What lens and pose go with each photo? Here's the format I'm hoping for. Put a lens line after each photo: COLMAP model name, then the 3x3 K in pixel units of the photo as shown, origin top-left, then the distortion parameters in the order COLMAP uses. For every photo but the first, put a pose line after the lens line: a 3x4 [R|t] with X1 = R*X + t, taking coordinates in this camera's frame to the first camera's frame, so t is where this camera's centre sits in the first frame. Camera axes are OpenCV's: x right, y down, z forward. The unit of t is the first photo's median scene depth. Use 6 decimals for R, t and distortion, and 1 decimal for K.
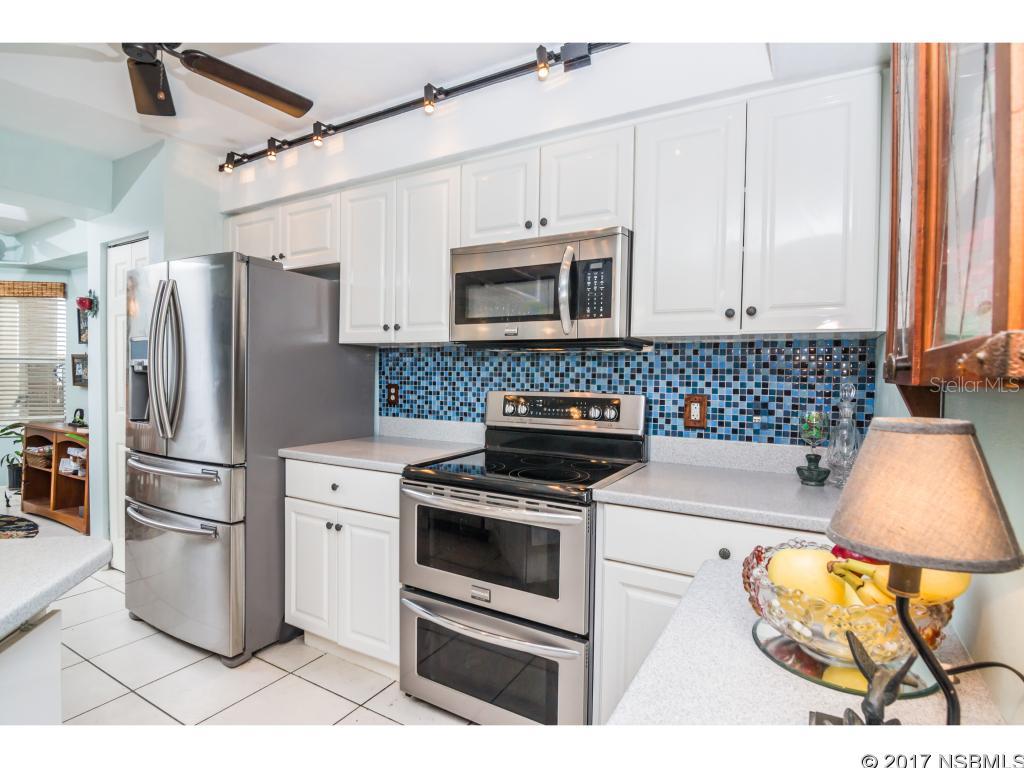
lens RADIAL K [[516.7, 0, 517.0], [0, 516.7, 386.2], [0, 0, 1]] dist [-0.008703, -0.008949]
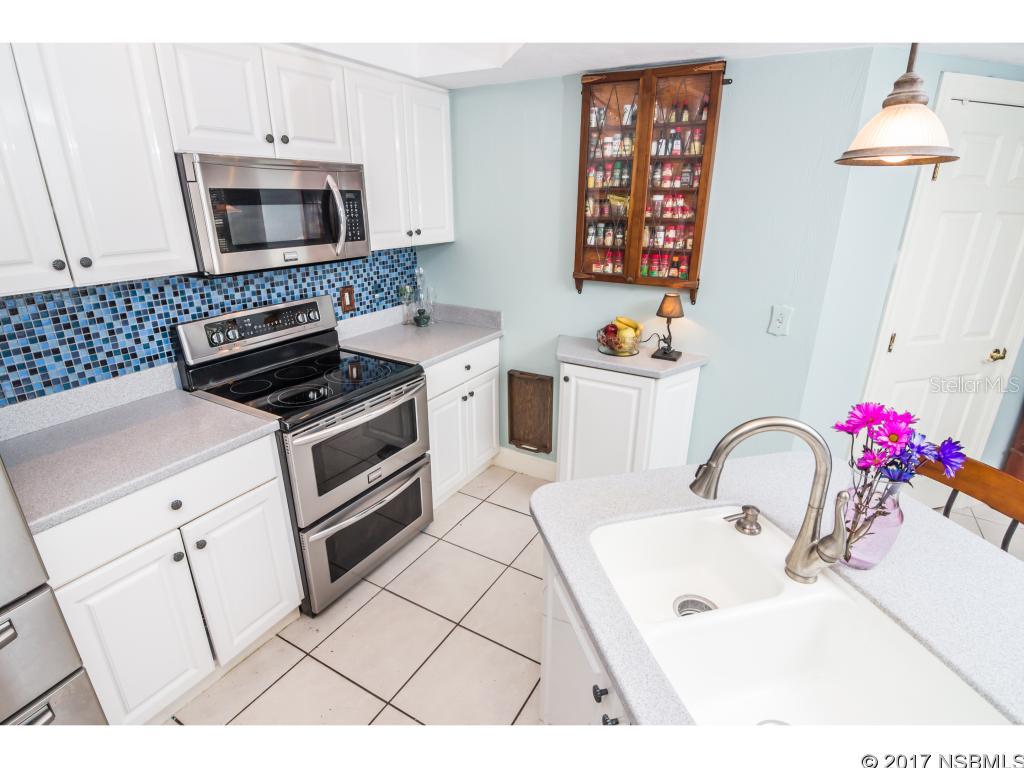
lens RADIAL K [[516.7, 0, 519.6], [0, 516.7, 389.9], [0, 0, 1]] dist [-0.008703, -0.008949]
pose [[-0.000781, -0.366999, 0.930221, -0.903033], [0.016111, 0.930096, 0.366964, -0.196883], [-0.999870, 0.015273, 0.005186, 0.482352]]
